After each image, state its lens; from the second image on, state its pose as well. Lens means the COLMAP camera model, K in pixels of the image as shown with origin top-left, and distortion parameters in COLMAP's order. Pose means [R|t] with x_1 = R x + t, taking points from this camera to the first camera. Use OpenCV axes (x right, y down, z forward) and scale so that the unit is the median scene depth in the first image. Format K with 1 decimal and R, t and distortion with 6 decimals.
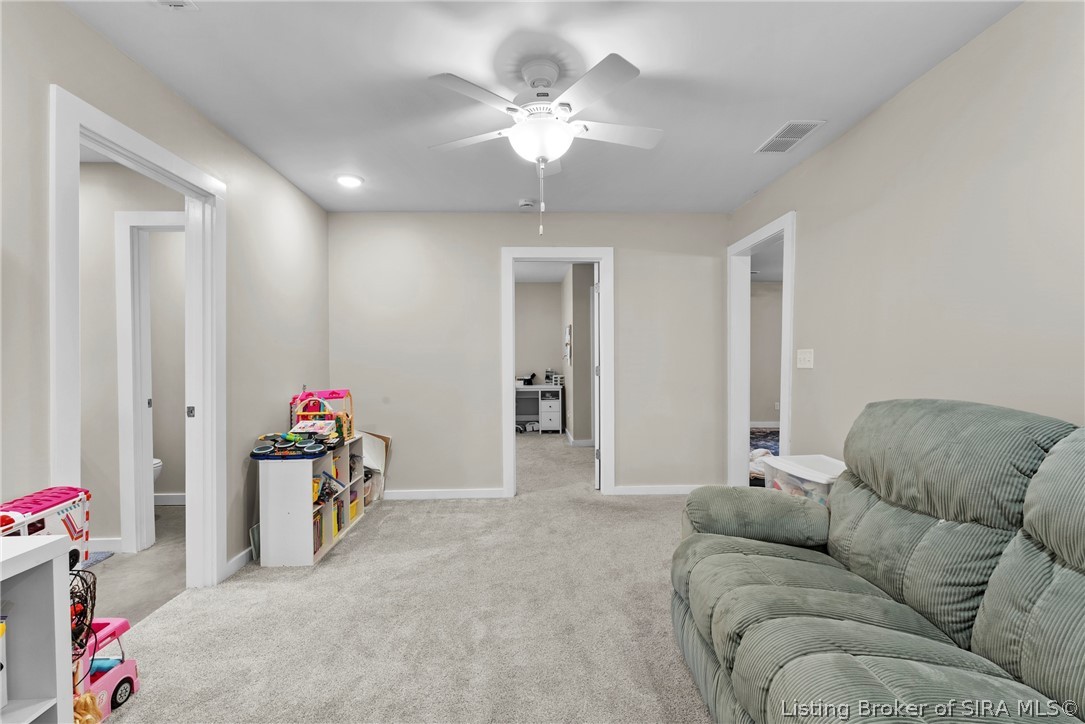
lens RADIAL K [[483.4, 0, 543.6], [0, 483.4, 361.5], [0, 0, 1]] dist [-0.006150, 0.001100]
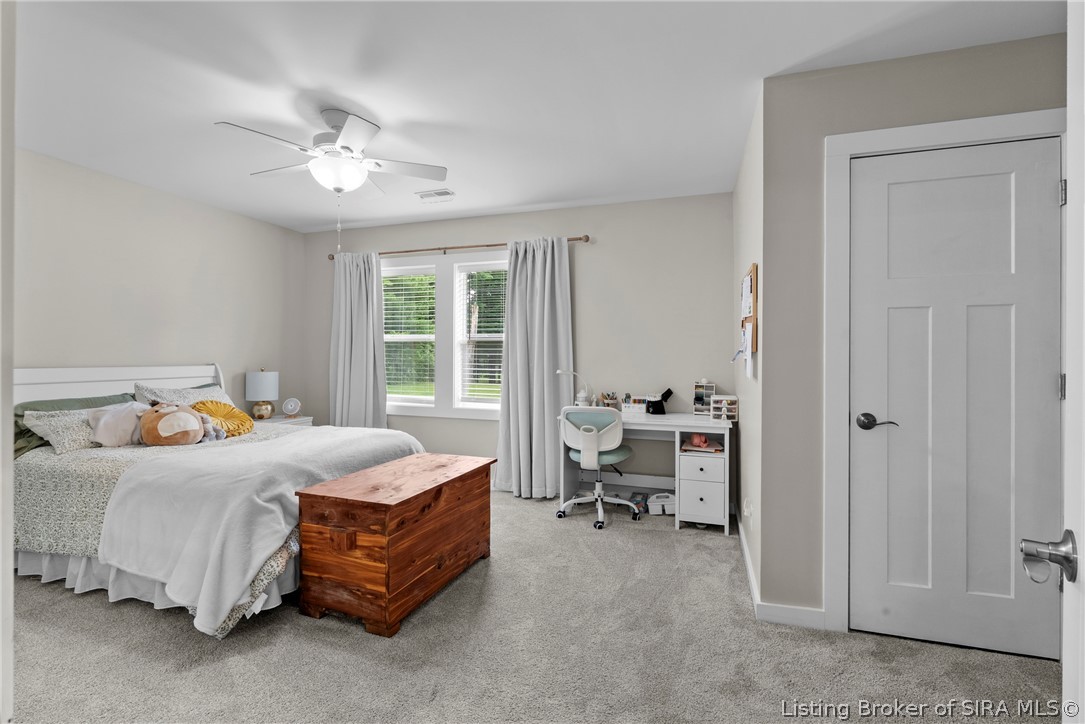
lens RADIAL K [[483.4, 0, 540.6], [0, 483.4, 361.7], [0, 0, 1]] dist [-0.006150, 0.001100]
pose [[0.936550, 0.013016, -0.350293, 0.028697], [-0.013443, 0.999909, 0.001211, -0.001597], [0.350277, 0.003575, 0.936639, 0.536116]]
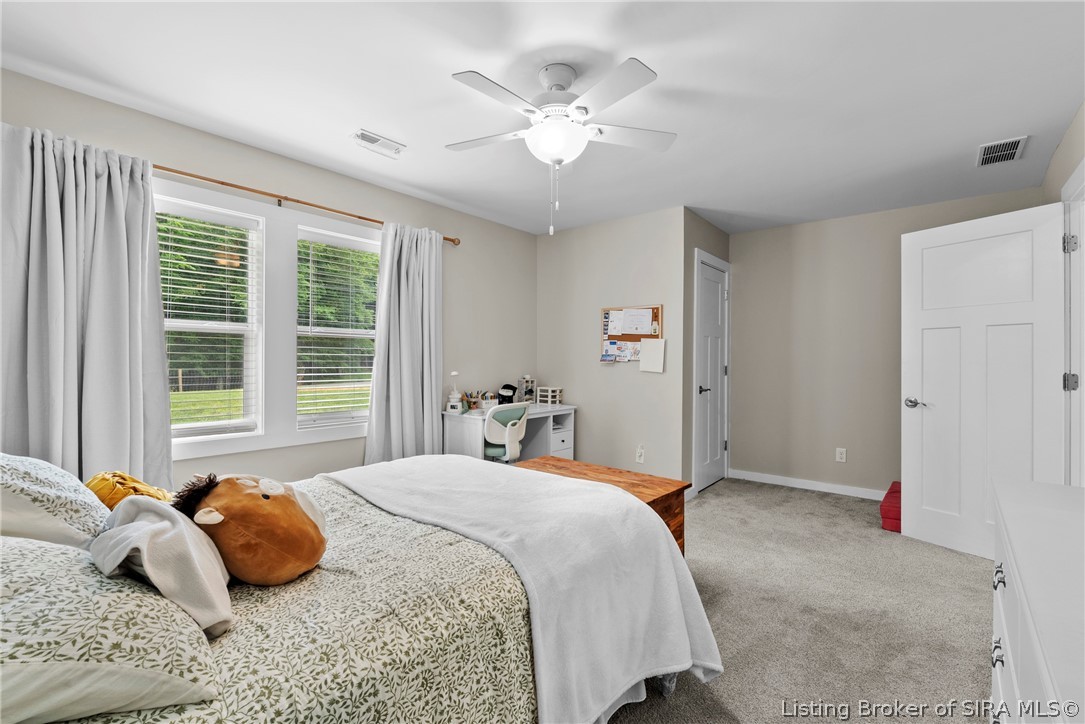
lens RADIAL K [[483.4, 0, 544.5], [0, 483.4, 361.6], [0, 0, 1]] dist [-0.006150, 0.001100]
pose [[0.661433, 0.004565, 0.749990, -0.440335], [-0.000586, 0.999984, -0.005569, -0.000158], [-0.750004, 0.003244, 0.661425, 0.618209]]
